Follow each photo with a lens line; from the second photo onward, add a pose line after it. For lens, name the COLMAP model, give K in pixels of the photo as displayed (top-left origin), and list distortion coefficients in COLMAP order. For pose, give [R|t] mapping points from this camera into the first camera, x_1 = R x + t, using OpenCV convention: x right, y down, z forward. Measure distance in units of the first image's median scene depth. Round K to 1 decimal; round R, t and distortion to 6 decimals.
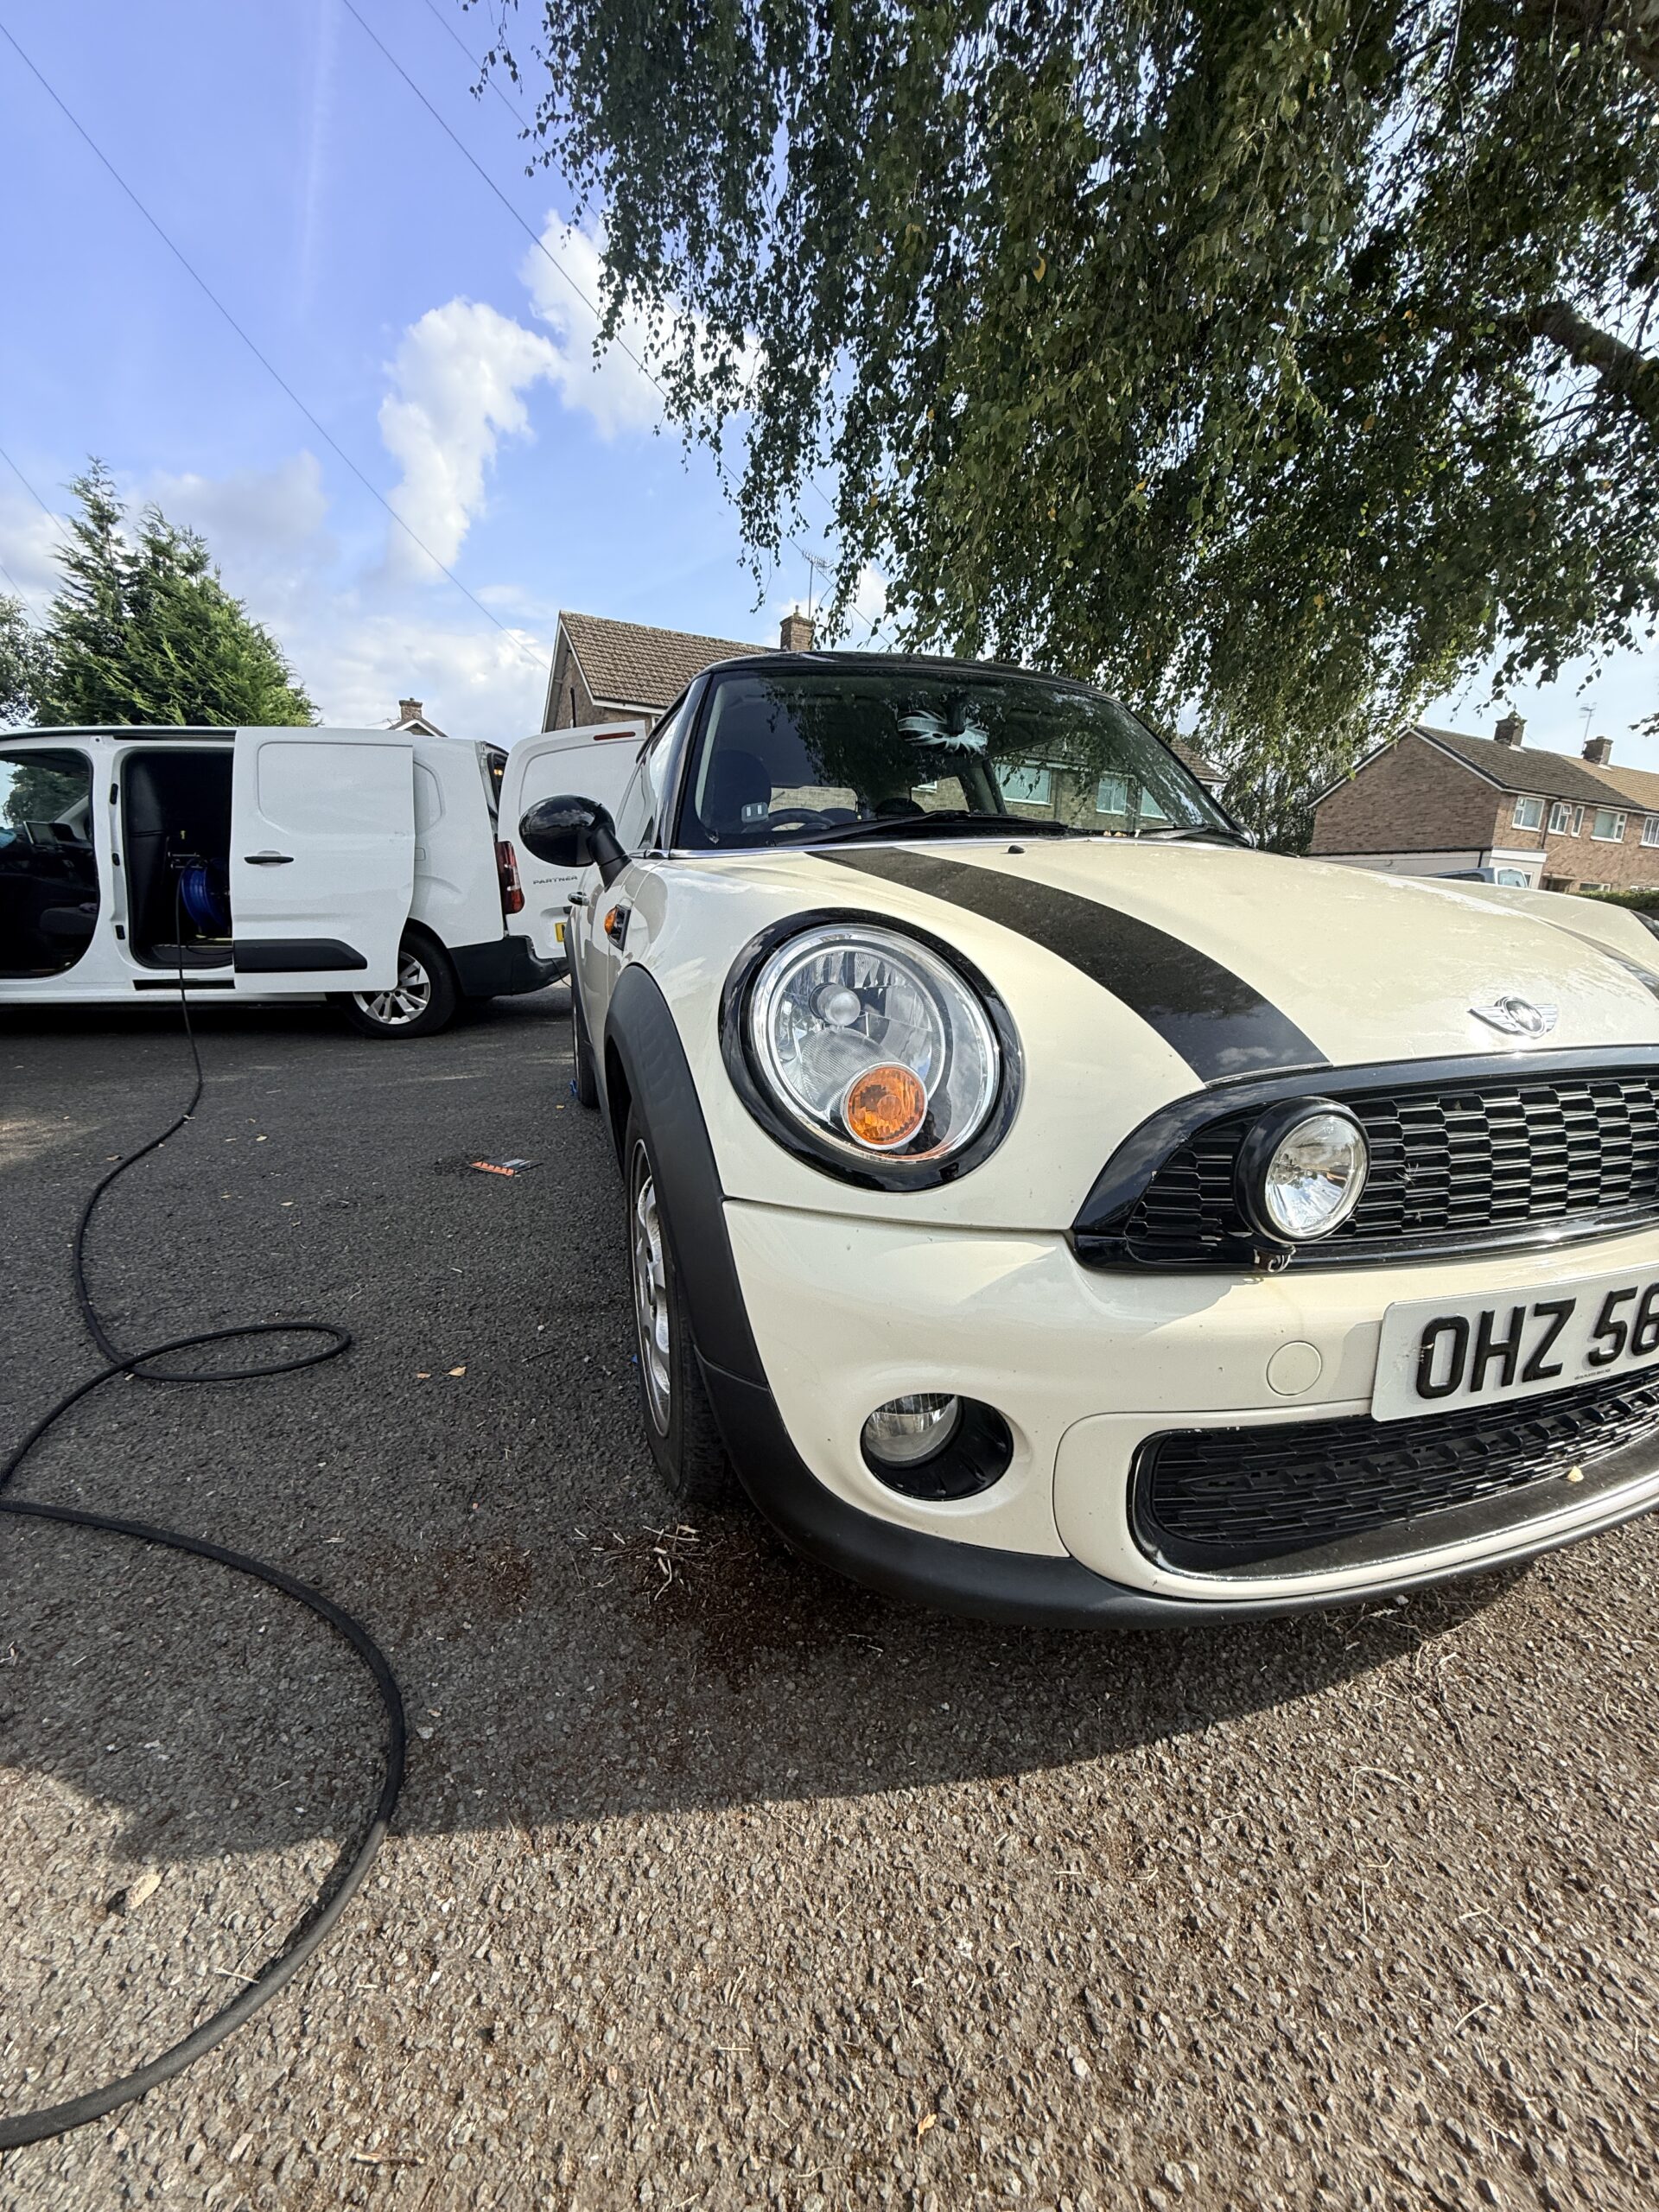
lens RADIAL K [[888.9, 0, 829.5], [0, 888.9, 1106.0], [0, 0, 1]] dist [-0.000166, -0.000004]
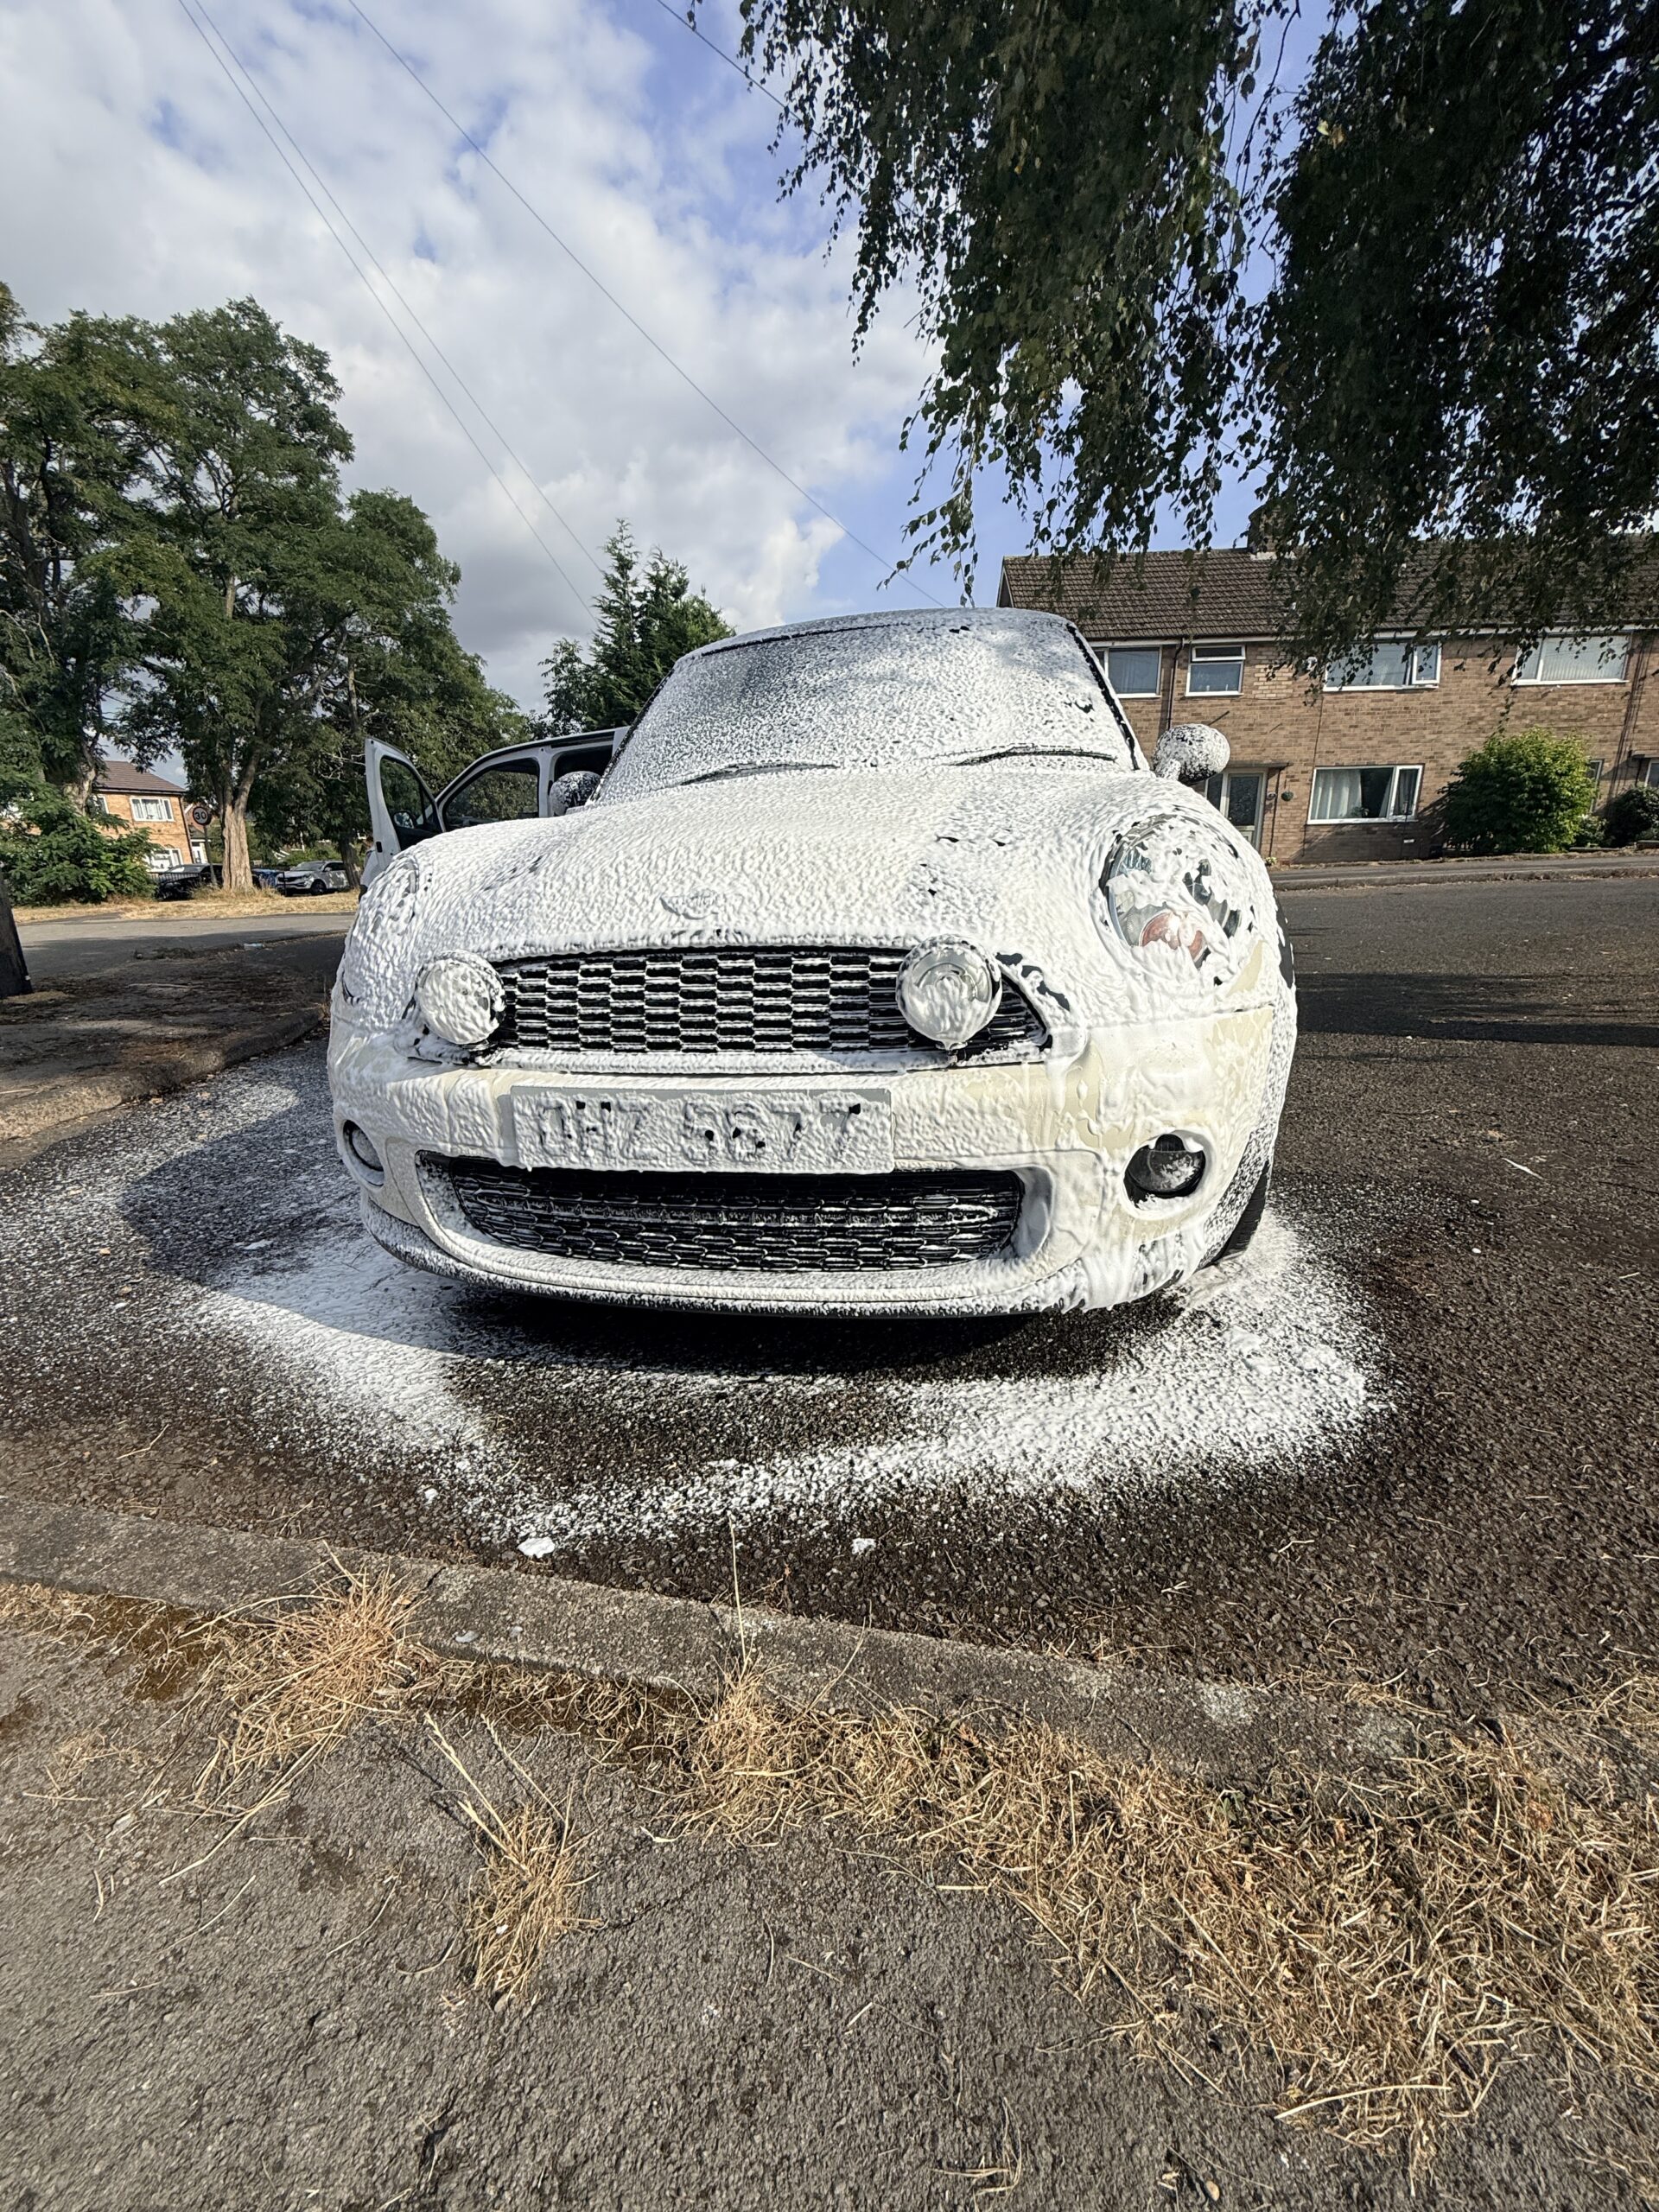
lens RADIAL K [[888.9, 0, 829.5], [0, 888.9, 1106.0], [0, 0, 1]] dist [-0.000166, -0.000004]
pose [[0.869978, 0.086508, -0.485443, 0.137804], [-0.058250, 0.995627, 0.073032, 0.007995], [0.489638, -0.035259, 0.871213, -0.008100]]
